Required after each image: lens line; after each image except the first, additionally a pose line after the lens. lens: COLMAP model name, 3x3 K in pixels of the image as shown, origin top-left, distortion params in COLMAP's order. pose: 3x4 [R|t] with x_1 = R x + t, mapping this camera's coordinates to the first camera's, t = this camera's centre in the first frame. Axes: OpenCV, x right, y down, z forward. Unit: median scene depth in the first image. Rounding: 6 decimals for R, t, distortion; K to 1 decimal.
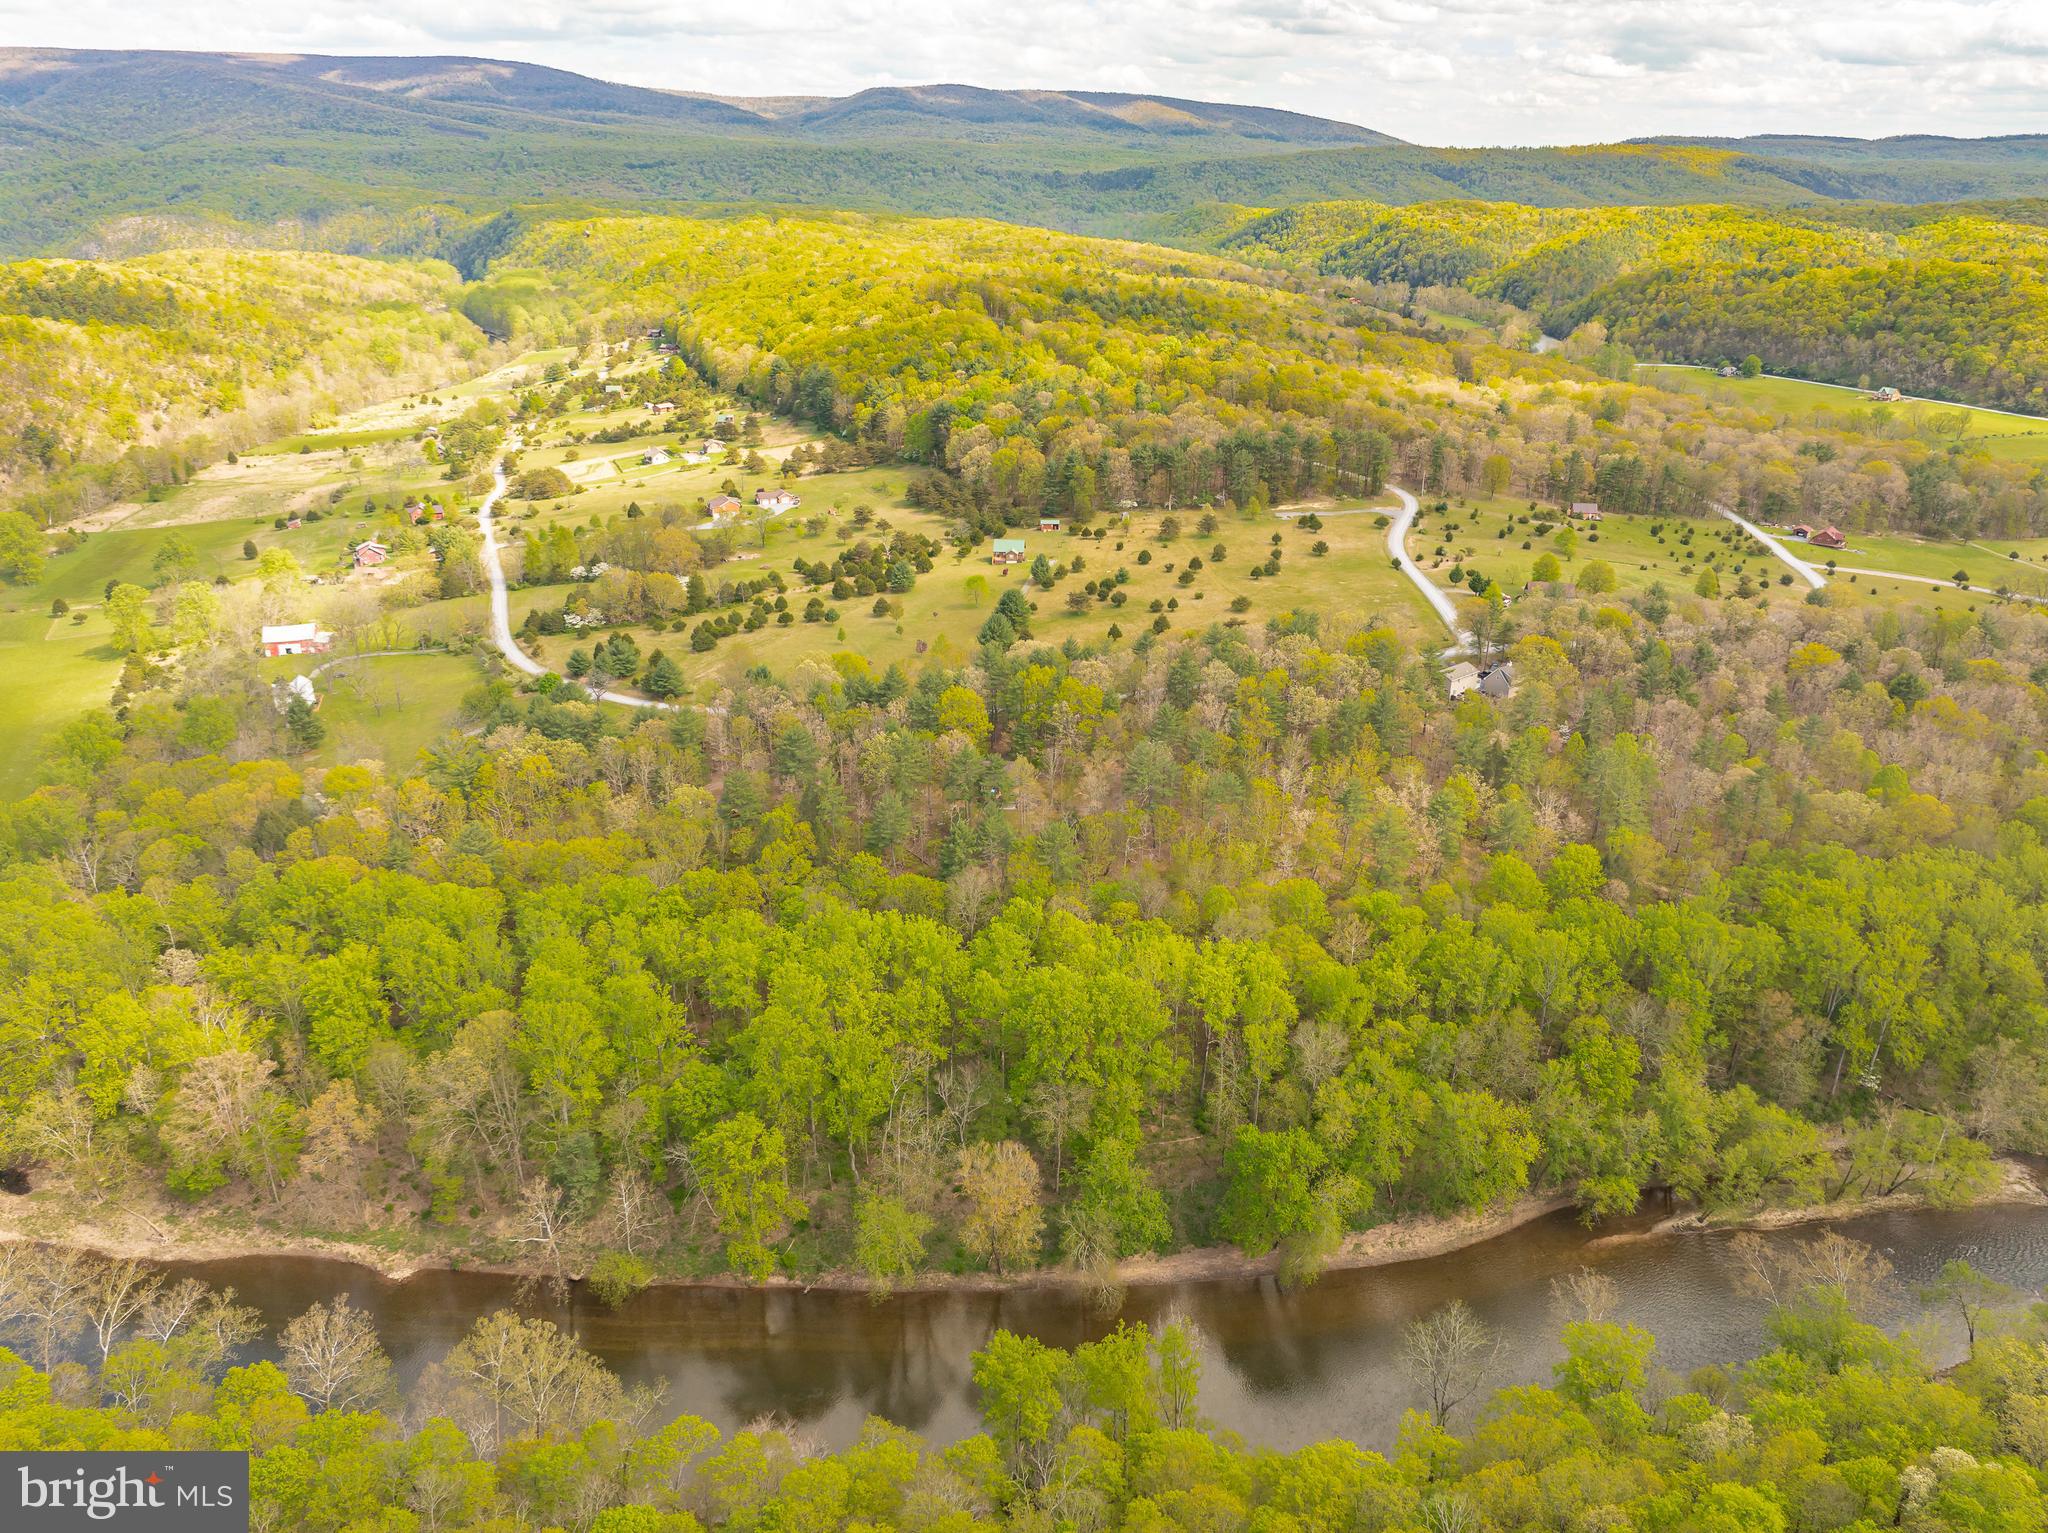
lens RADIAL K [[1457.5, 0, 1018.5], [0, 1457.5, 751.7], [0, 0, 1]] dist [-0.052235, 0.021462]
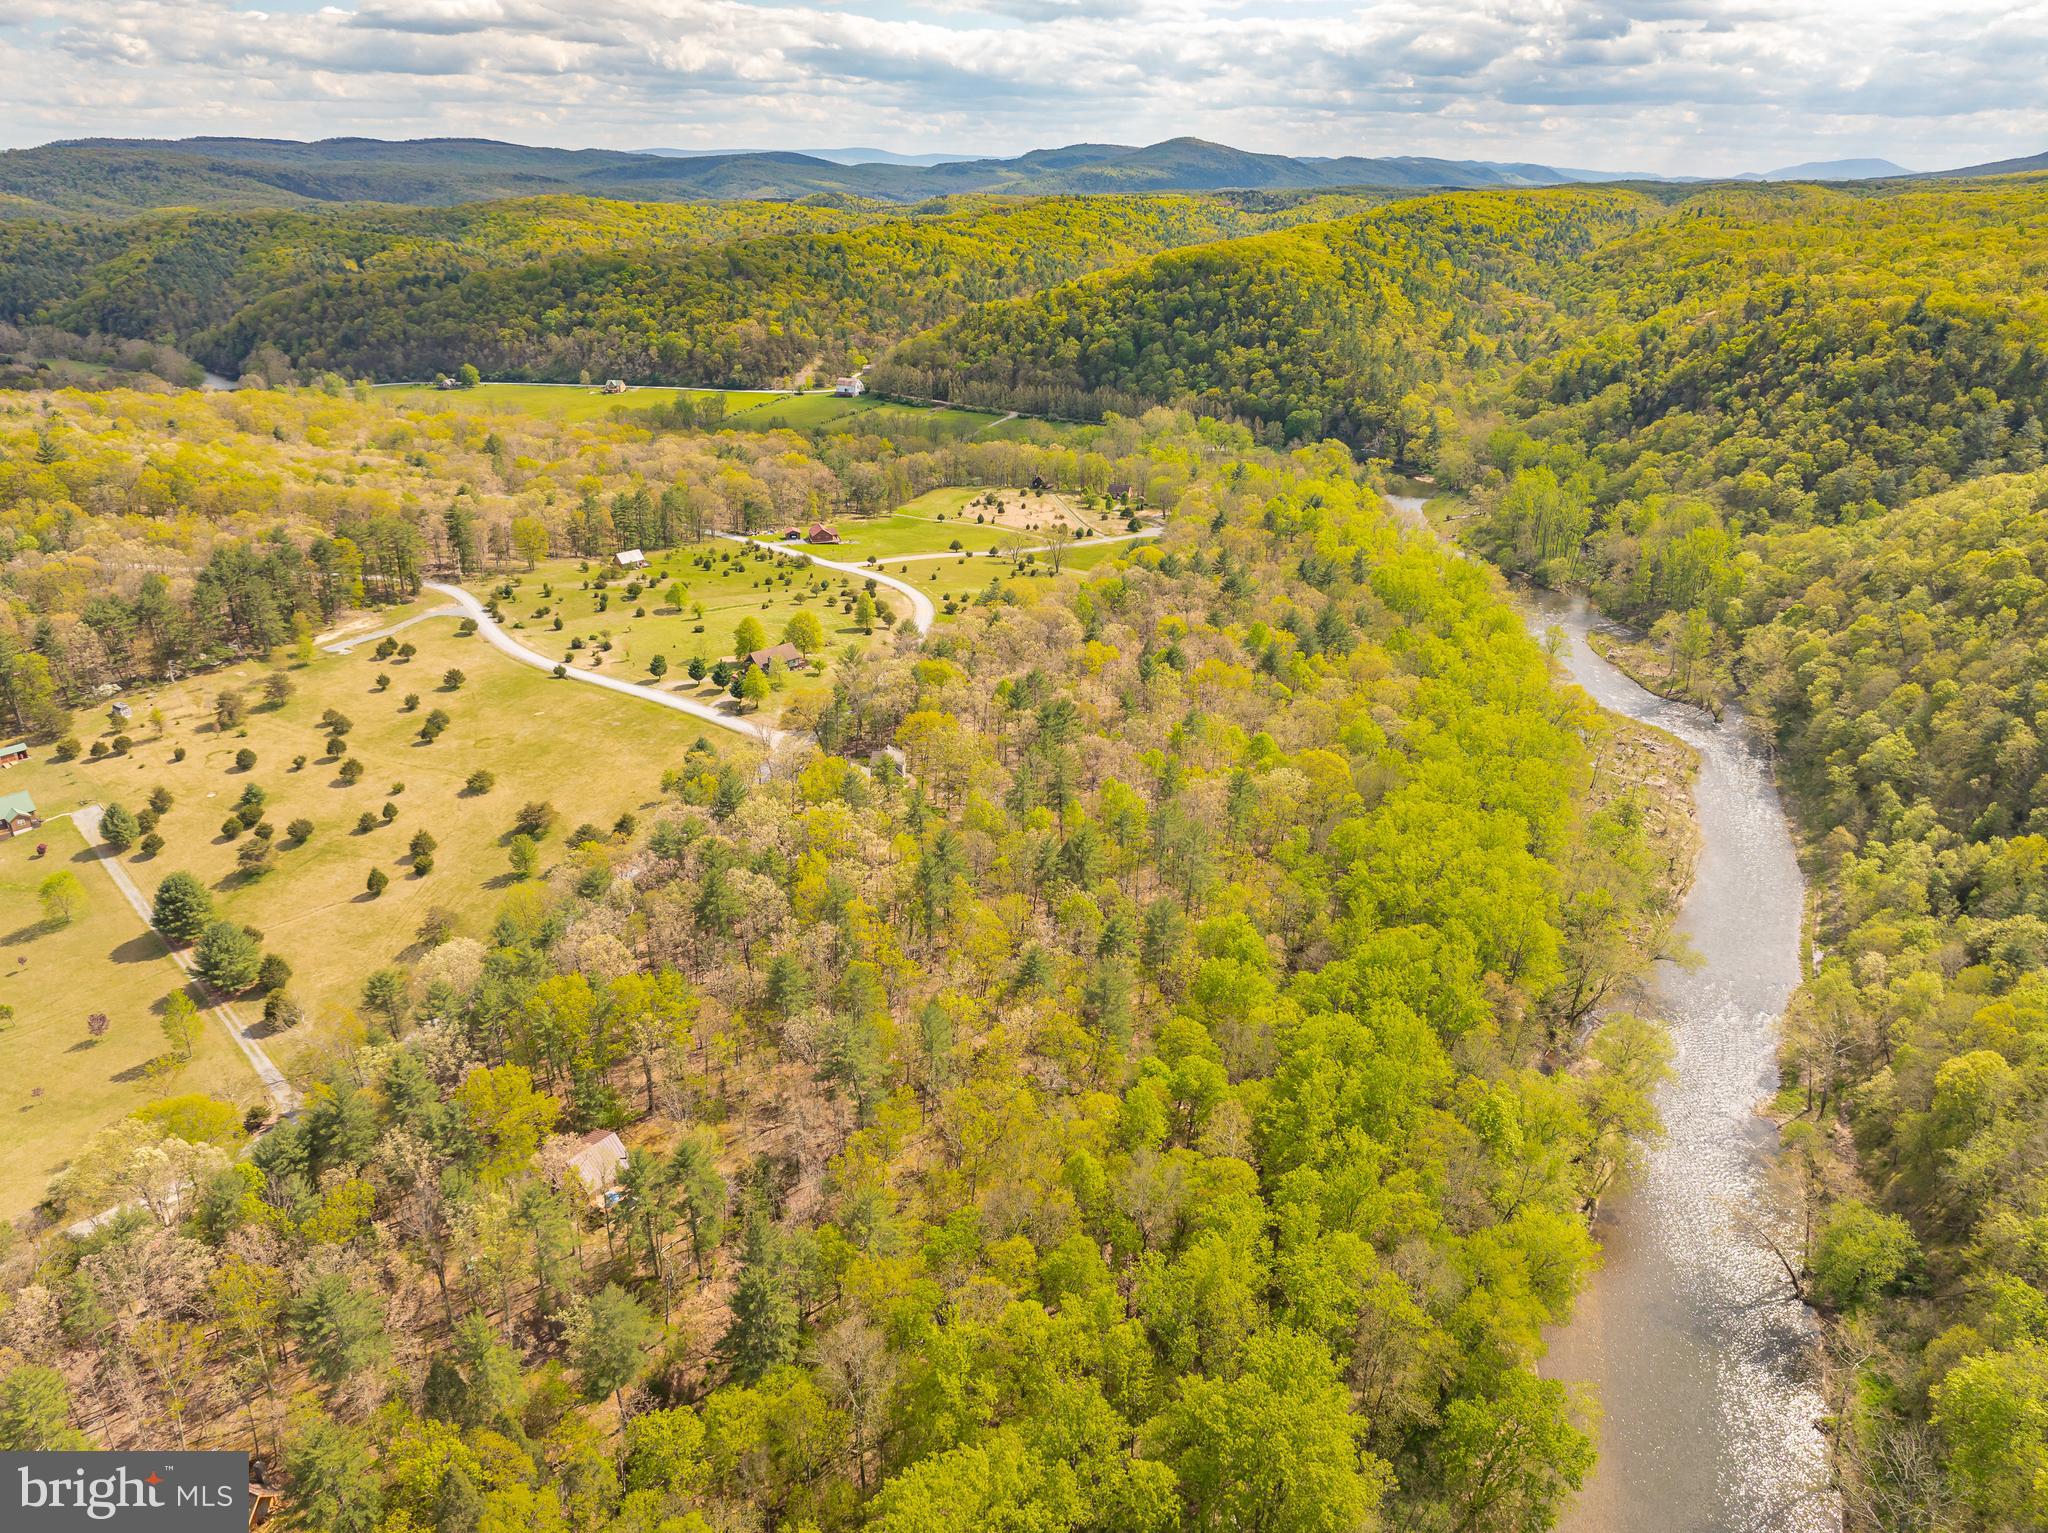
lens RADIAL K [[1457.5, 0, 1017.6], [0, 1457.5, 768.4], [0, 0, 1]] dist [-0.052235, 0.021462]
pose [[0.572923, -0.307732, 0.759645, -0.237681], [0.301001, 0.941072, 0.154213, -0.134785], [-0.762337, 0.140302, 0.631789, 0.322564]]
